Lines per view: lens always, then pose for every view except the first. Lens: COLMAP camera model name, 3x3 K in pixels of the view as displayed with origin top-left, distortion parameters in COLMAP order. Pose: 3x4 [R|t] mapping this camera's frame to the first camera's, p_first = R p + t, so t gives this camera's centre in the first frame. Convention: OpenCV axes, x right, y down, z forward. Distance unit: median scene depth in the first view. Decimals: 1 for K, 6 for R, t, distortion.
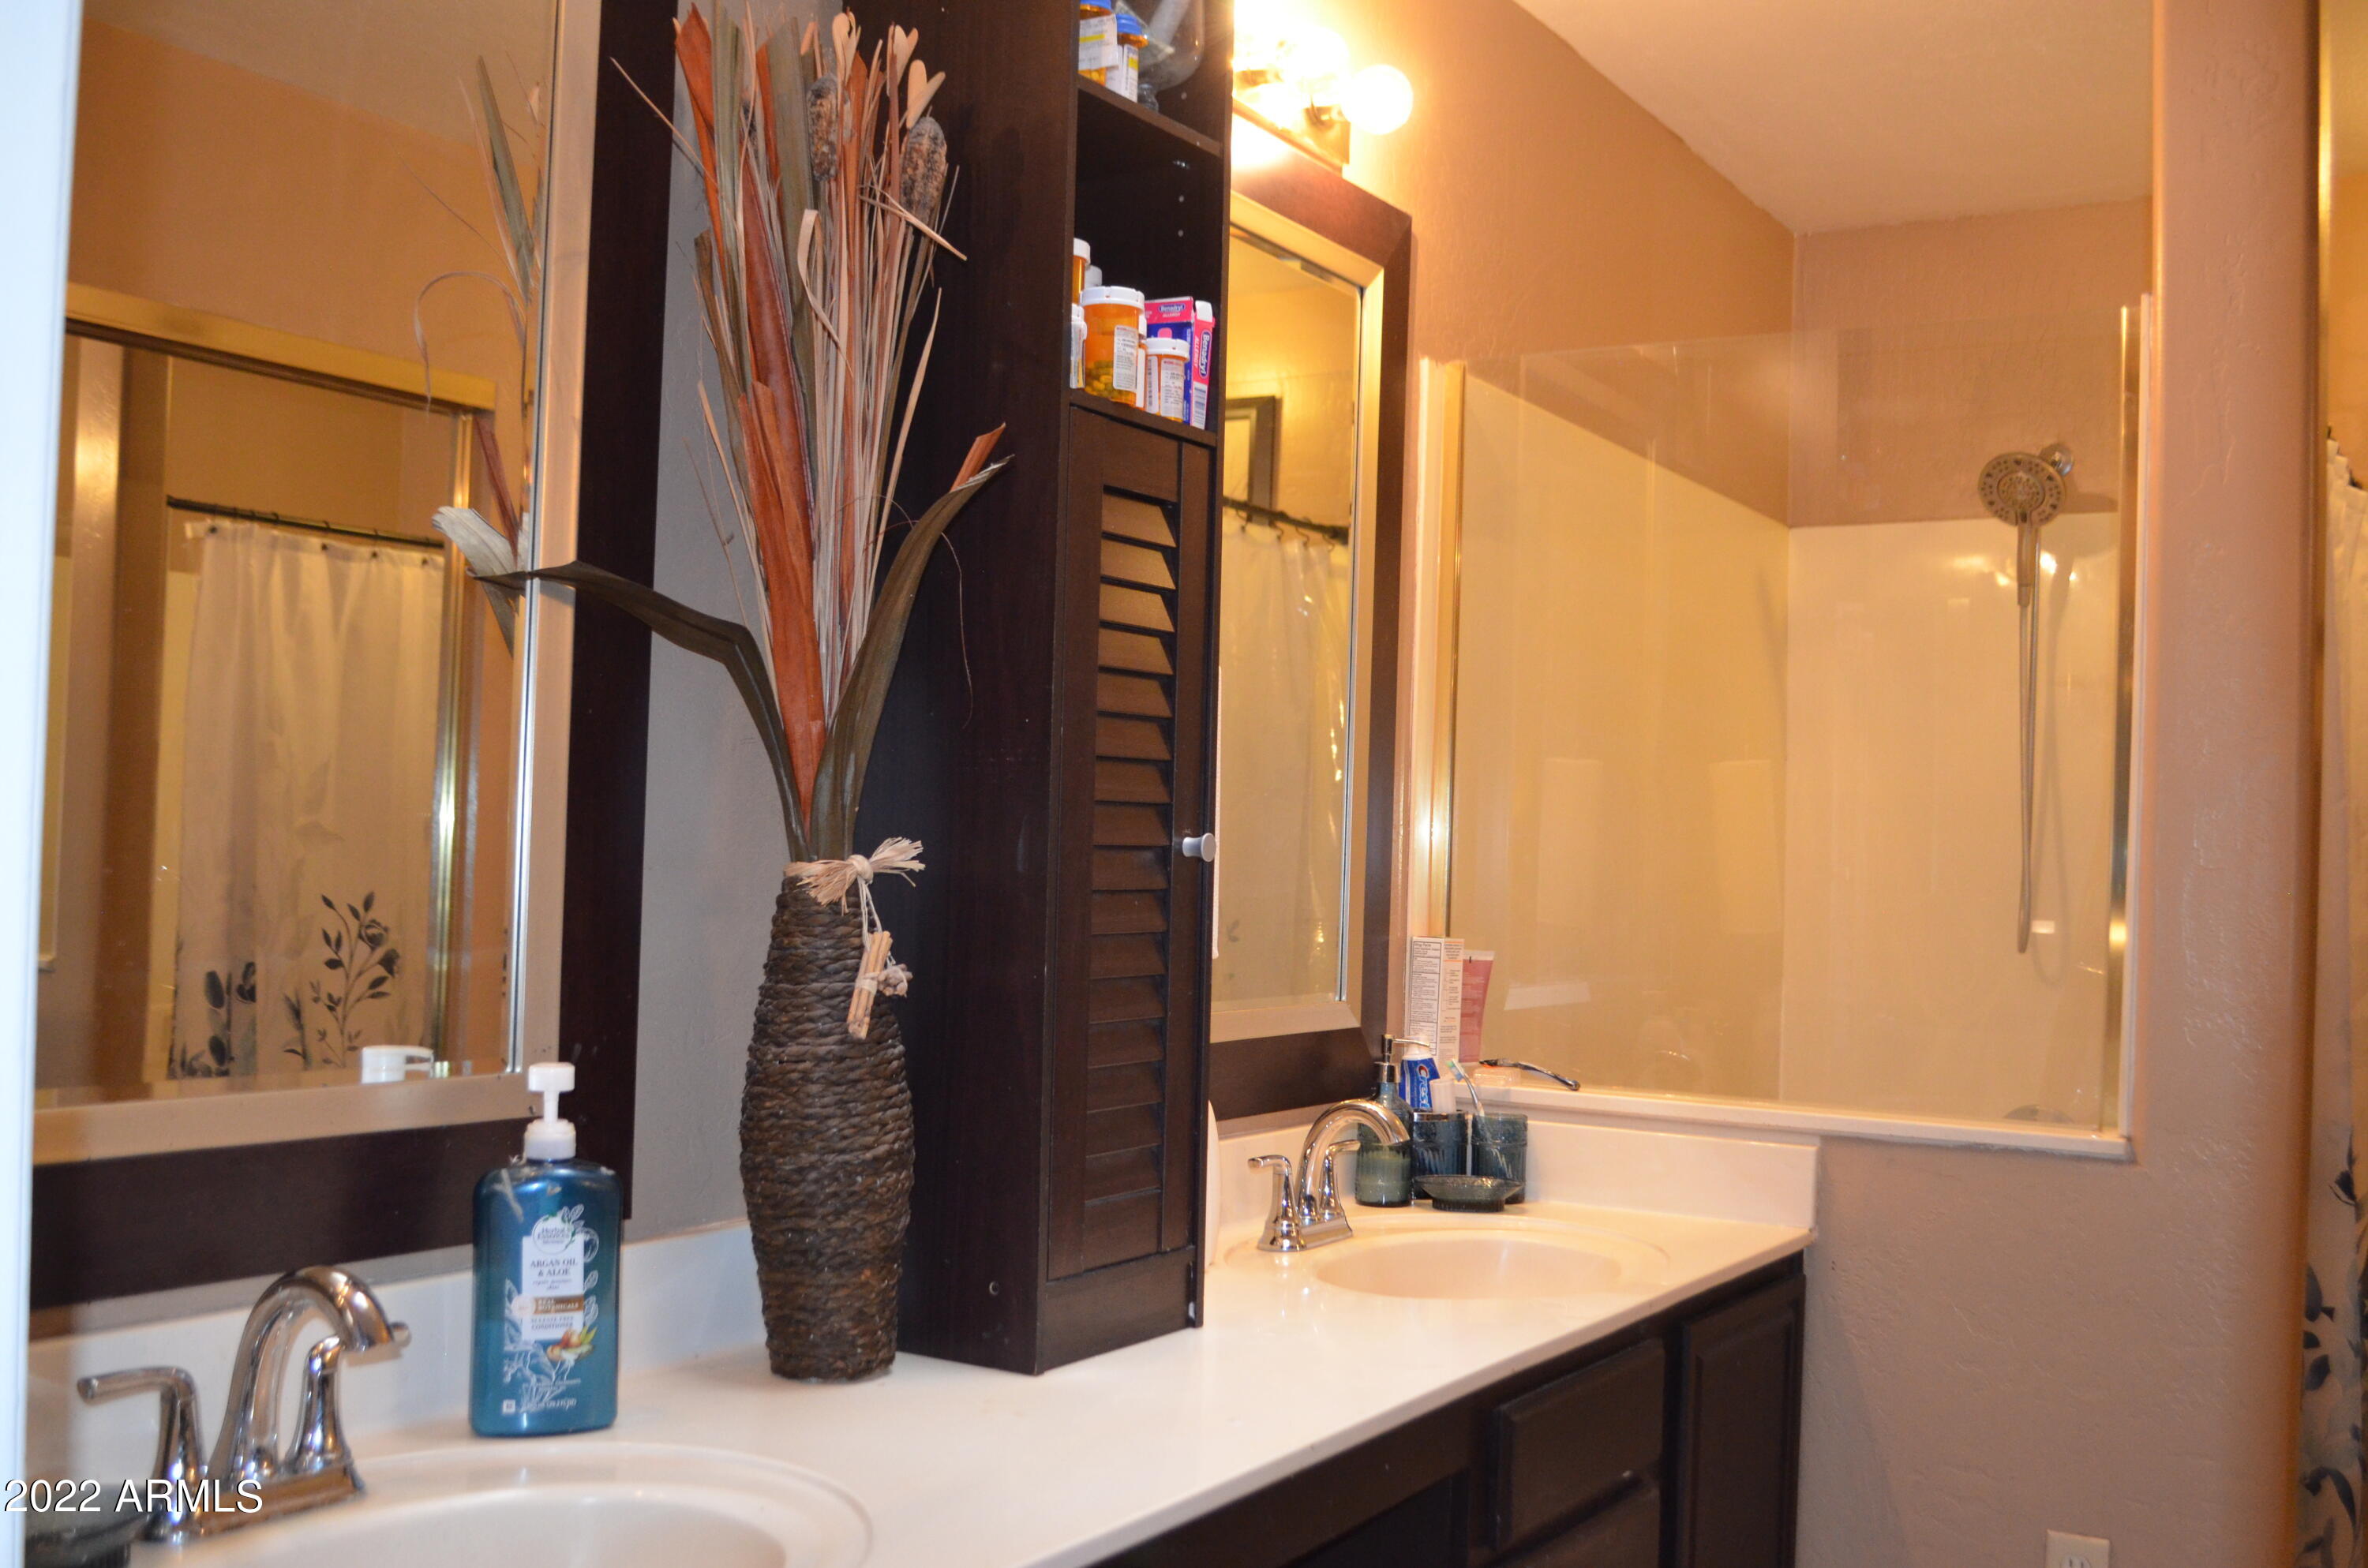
lens RADIAL K [[2254.1, 0, 1181.8], [0, 2254.1, 796.3], [0, 0, 1]] dist [-0.072470, -0.004751]
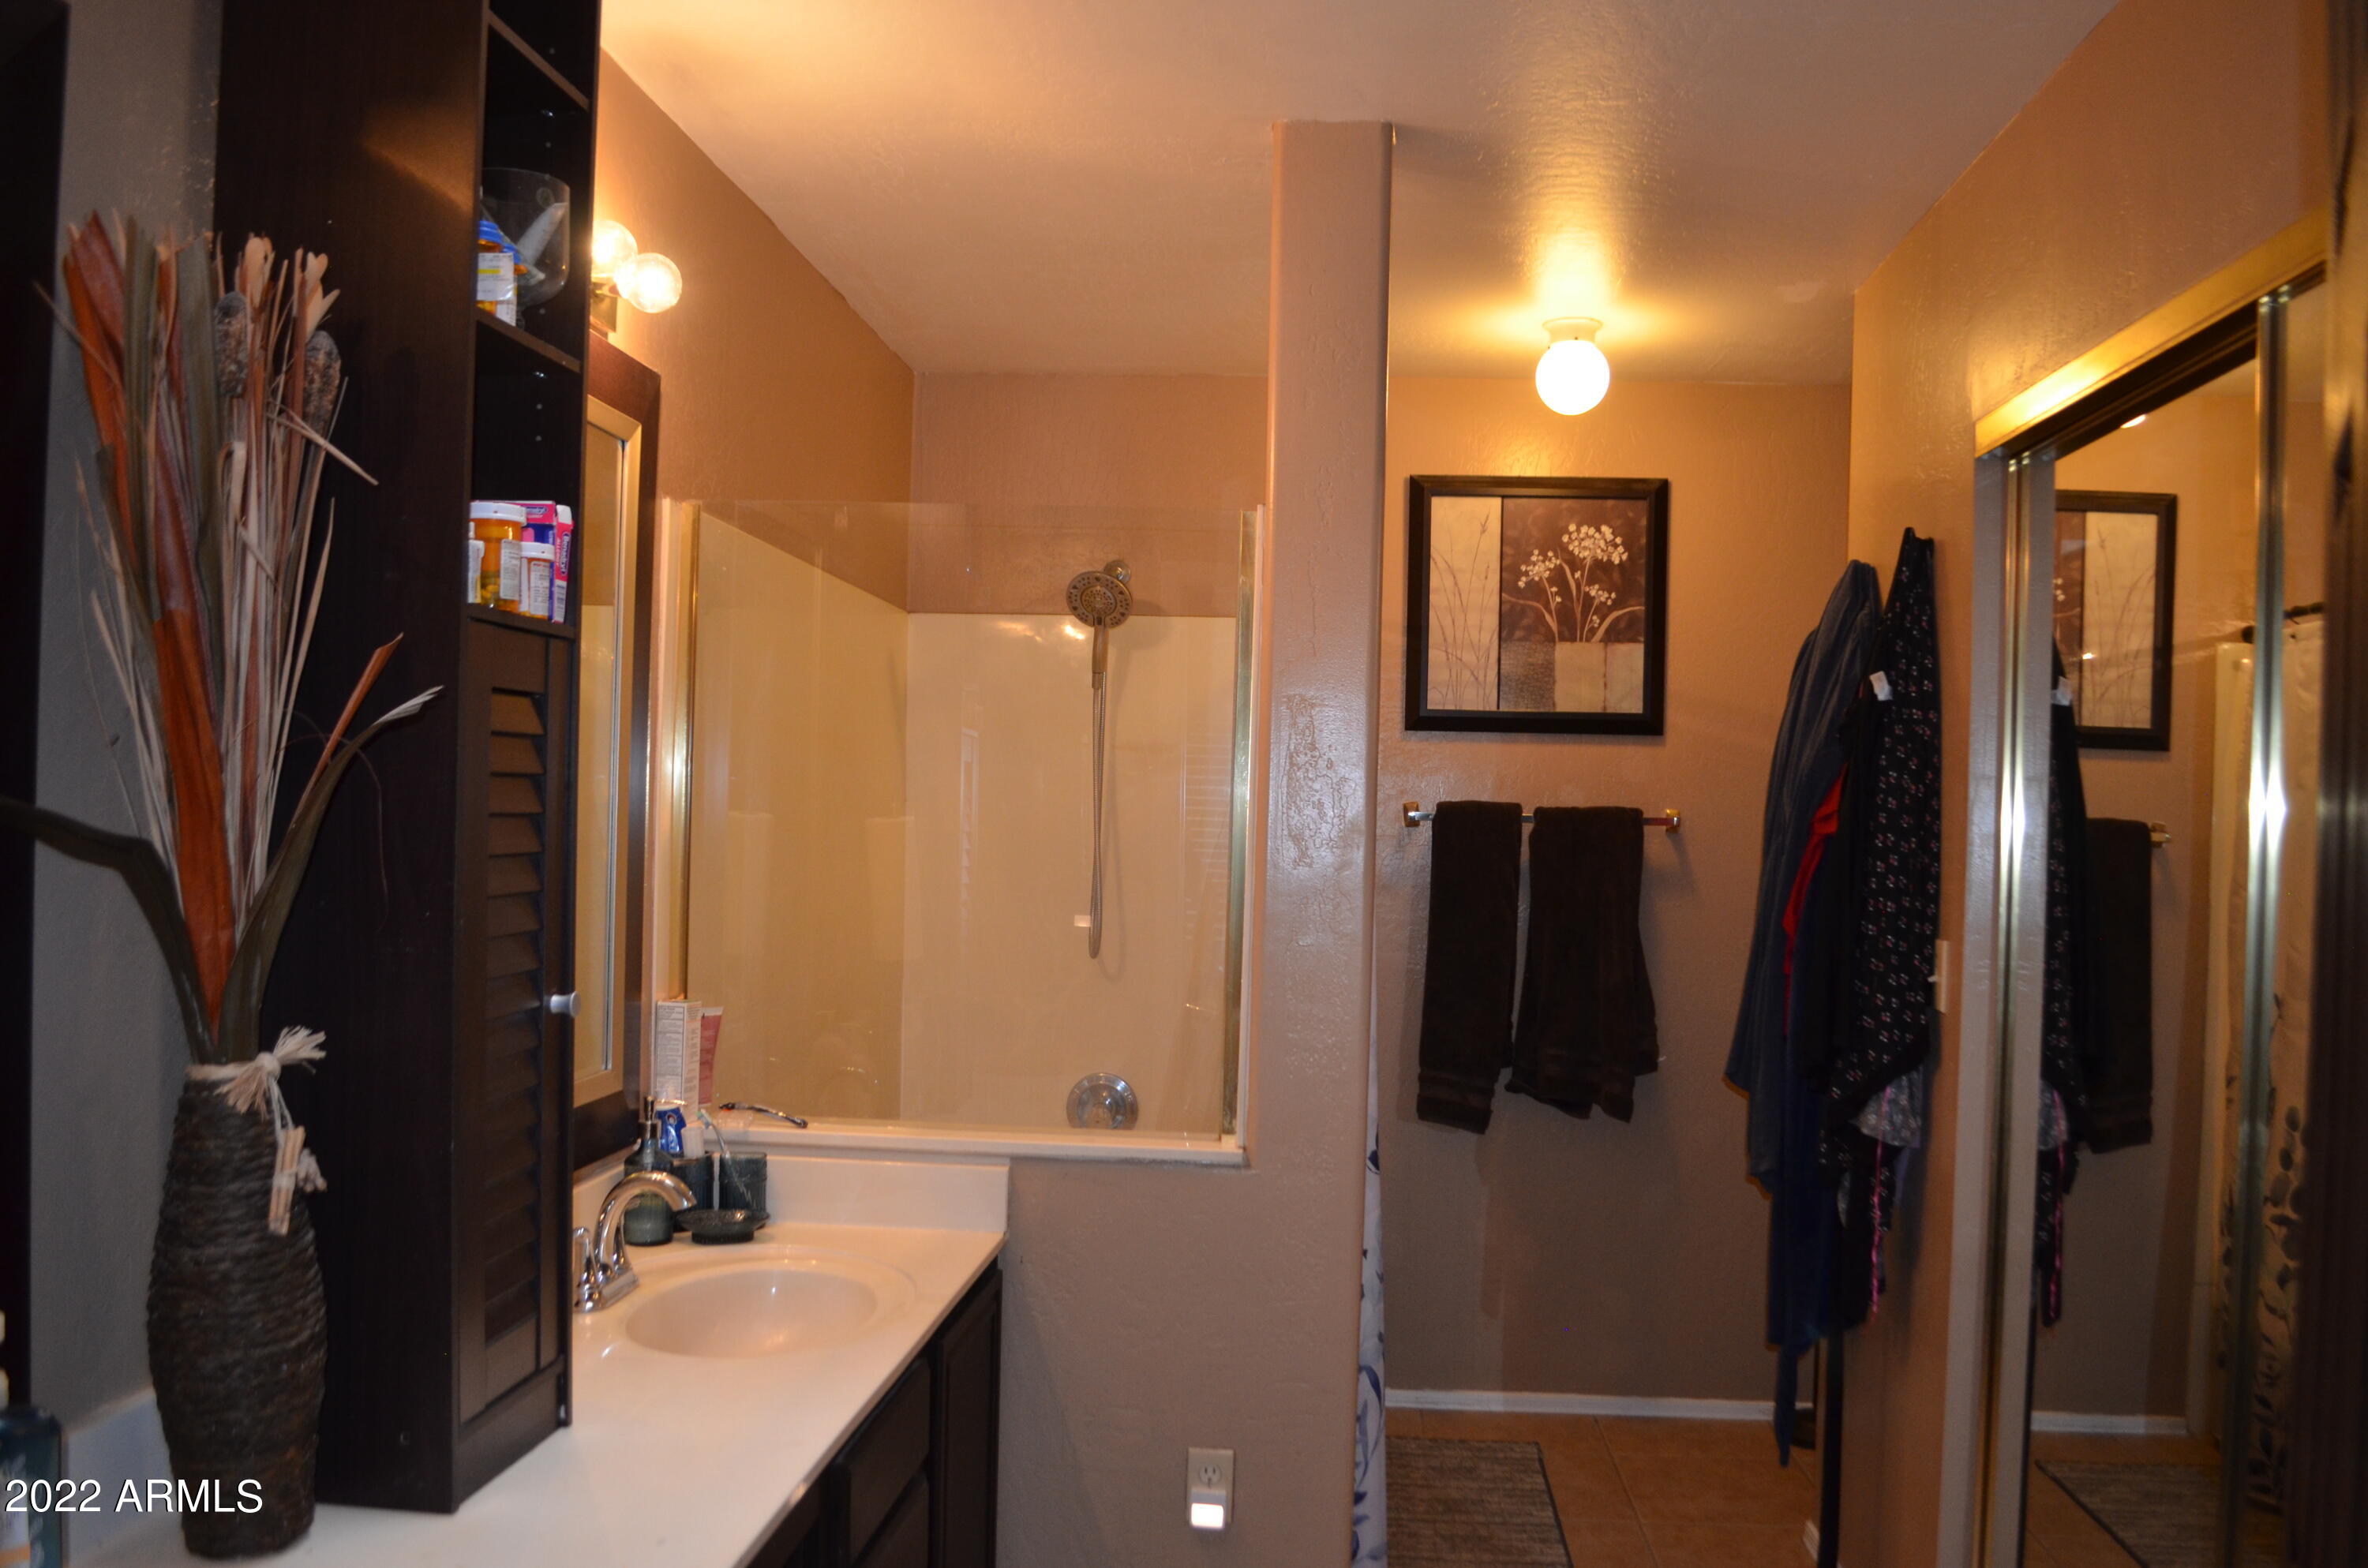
lens RADIAL K [[1847.2, 0, 1203.7], [0, 1847.2, 828.0], [0, 0, 1]] dist [-0.072767, -0.000628]
pose [[0.887661, -0.010002, 0.460390, -0.136708], [-0.007879, 0.999288, 0.036900, -0.107071], [-0.460431, -0.036382, 0.886950, 0.063129]]
